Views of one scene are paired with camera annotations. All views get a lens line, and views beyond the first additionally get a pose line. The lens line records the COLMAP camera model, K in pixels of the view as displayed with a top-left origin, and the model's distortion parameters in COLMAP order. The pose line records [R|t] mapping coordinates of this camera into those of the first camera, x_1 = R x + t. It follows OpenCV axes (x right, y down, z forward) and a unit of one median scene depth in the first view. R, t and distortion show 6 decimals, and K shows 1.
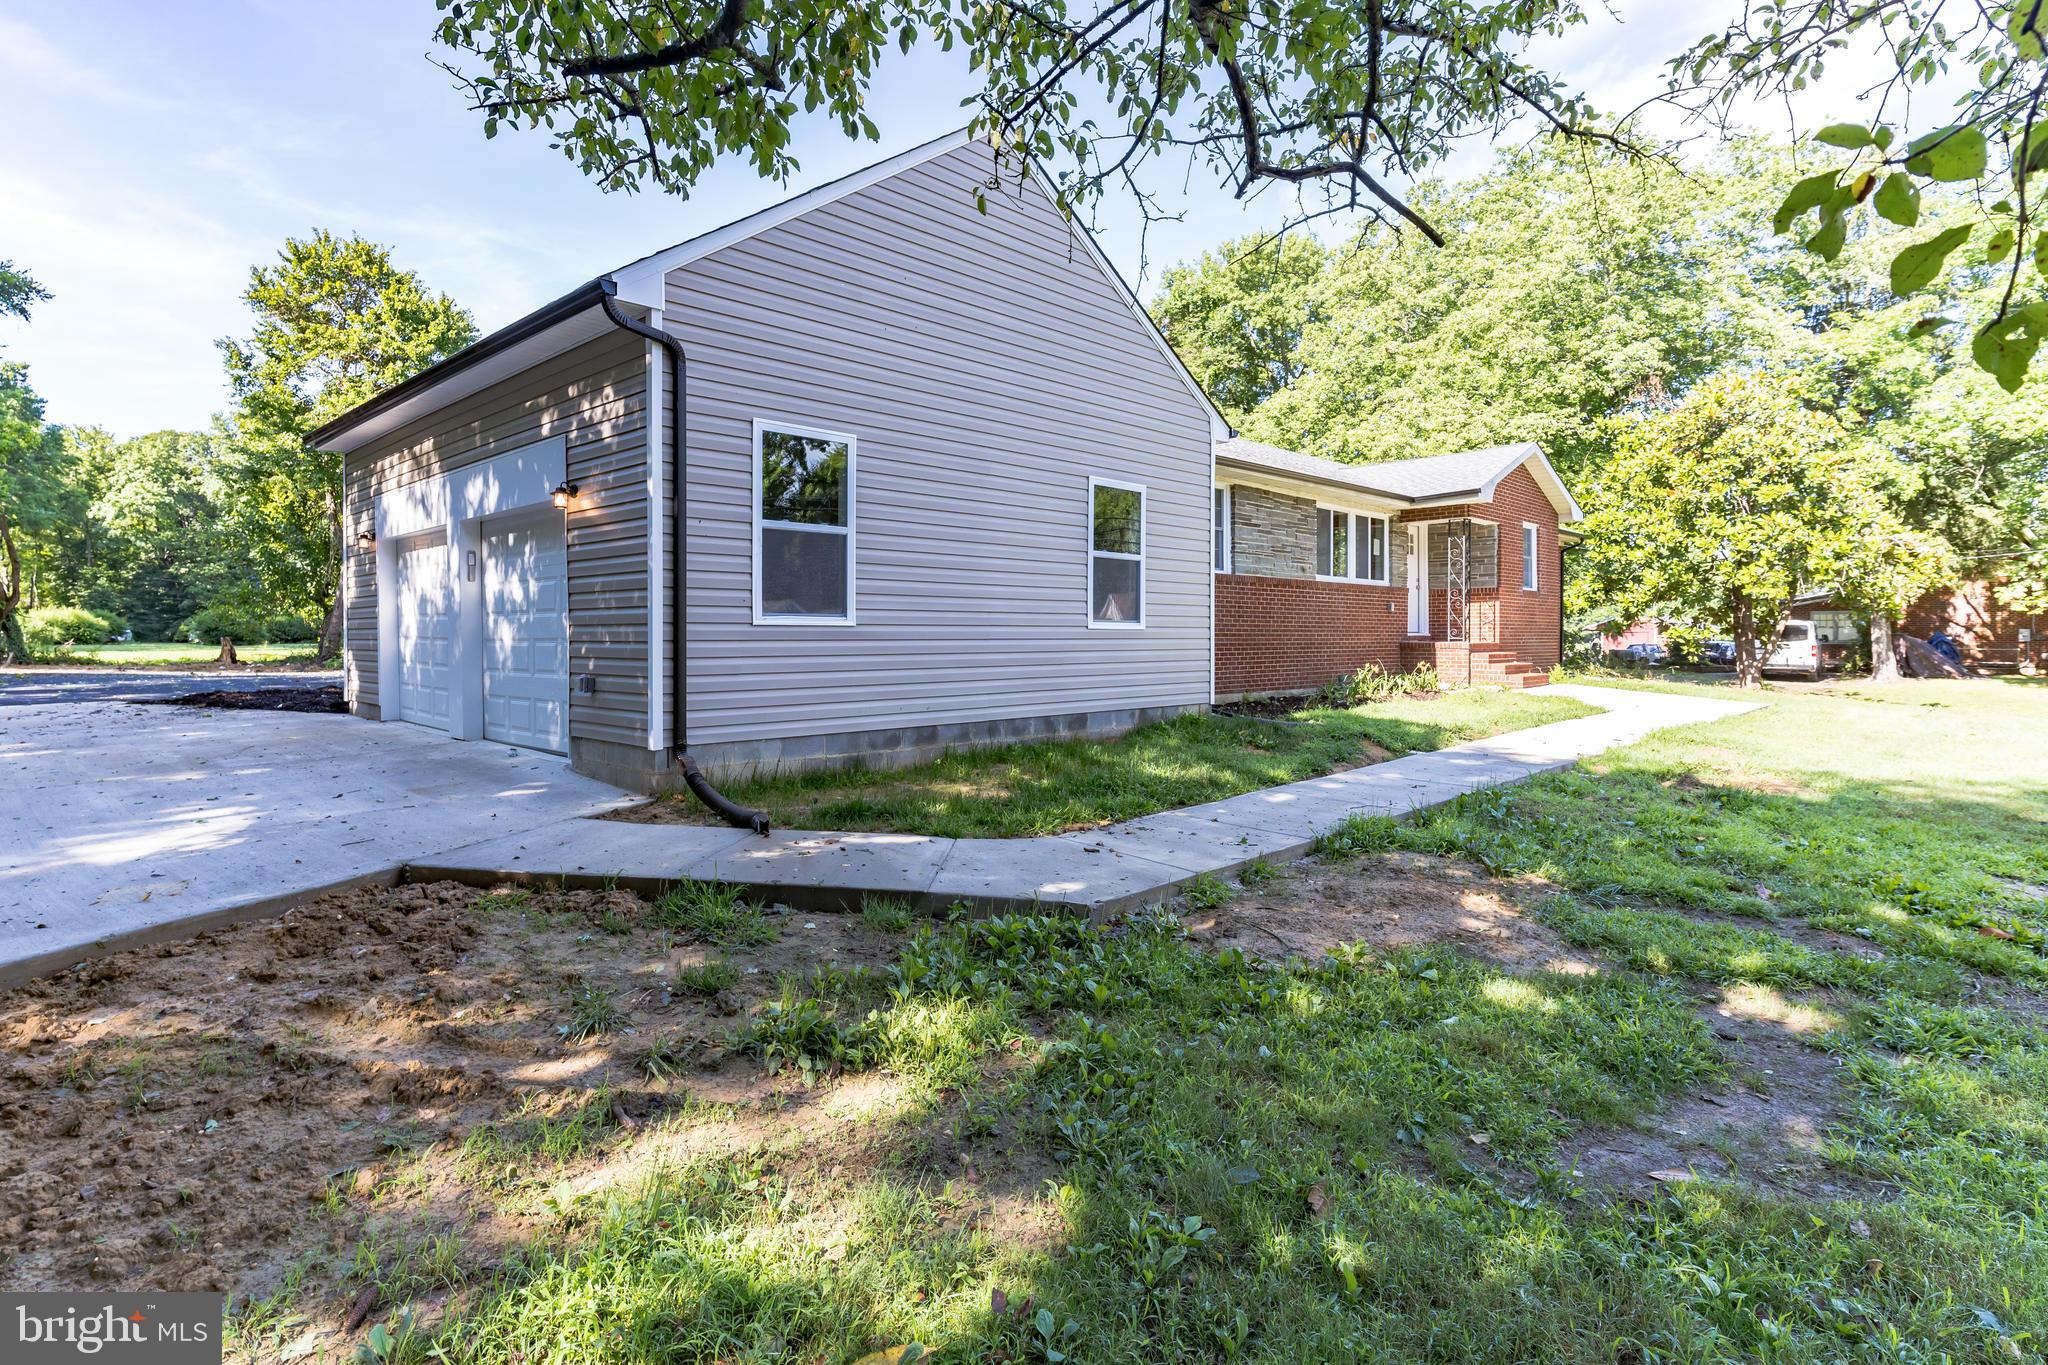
lens RADIAL K [[1054.4, 0, 1025.4], [0, 1054.4, 634.3], [0, 0, 1]] dist [-0.000346, -0.000022]
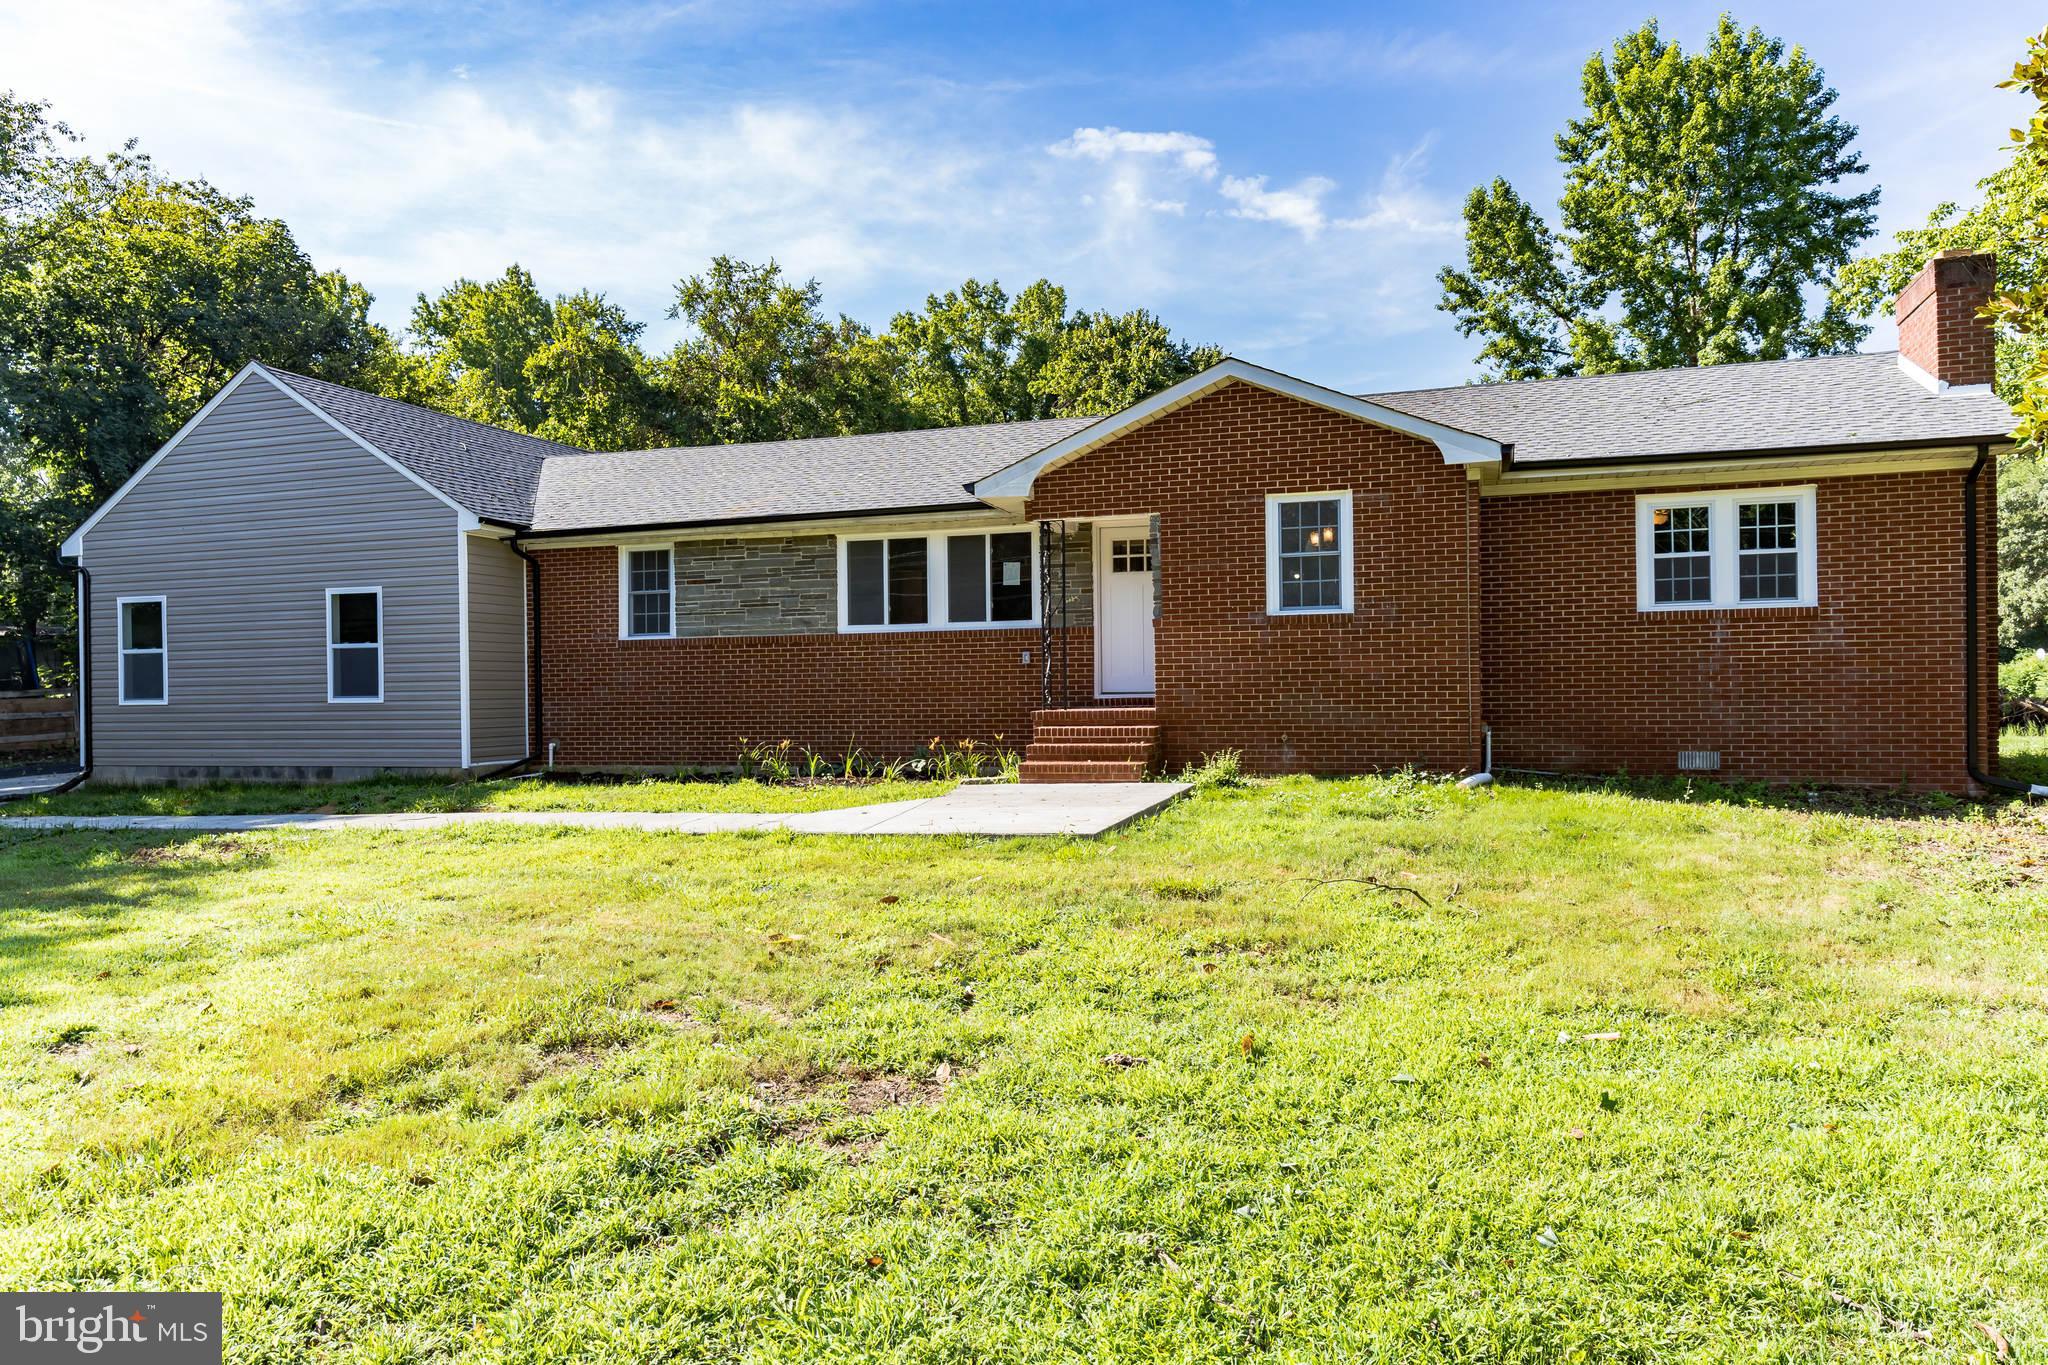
lens RADIAL K [[1405.1, 0, 1024.0], [0, 1405.1, 682.5], [0, 0, 1]] dist [-0.000185, -0.001430]
pose [[0.424373, -0.008971, -0.905443, 2.044212], [0.015766, 0.999873, -0.002517, -0.013305], [0.905350, -0.013207, 0.424461, 1.043098]]
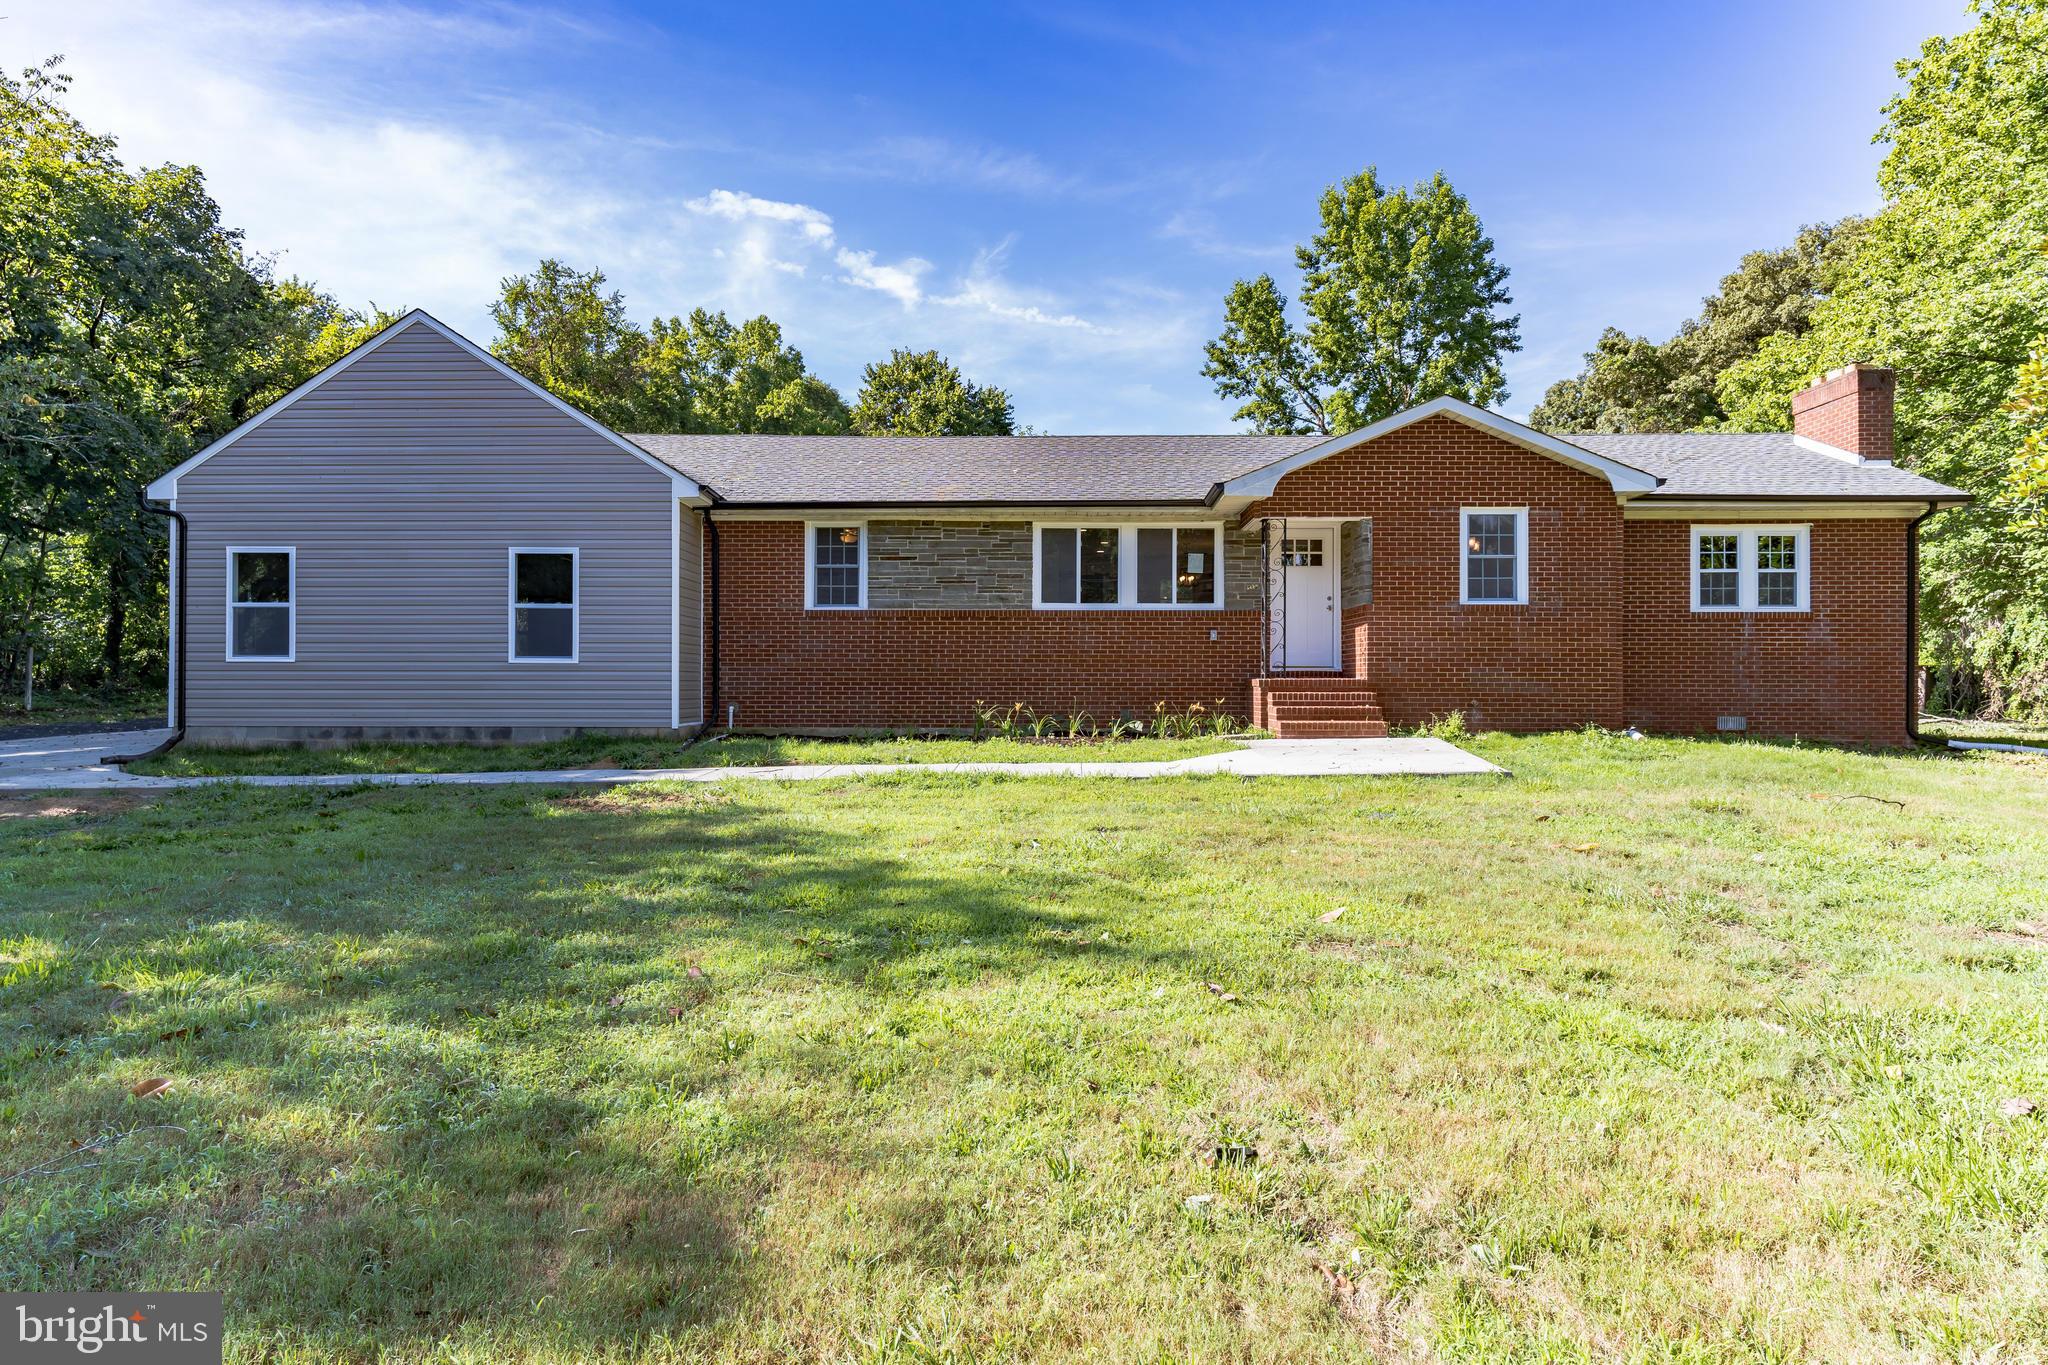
lens RADIAL K [[1181.9, 0, 1024.0], [0, 1181.9, 682.5], [0, 0, 1]] dist [0.004678, -0.002703]
pose [[0.677192, 0.005143, -0.735788, 1.590043], [-0.001968, 0.999985, 0.005179, 0.009949], [0.735804, -0.002060, 0.677192, 0.470281]]
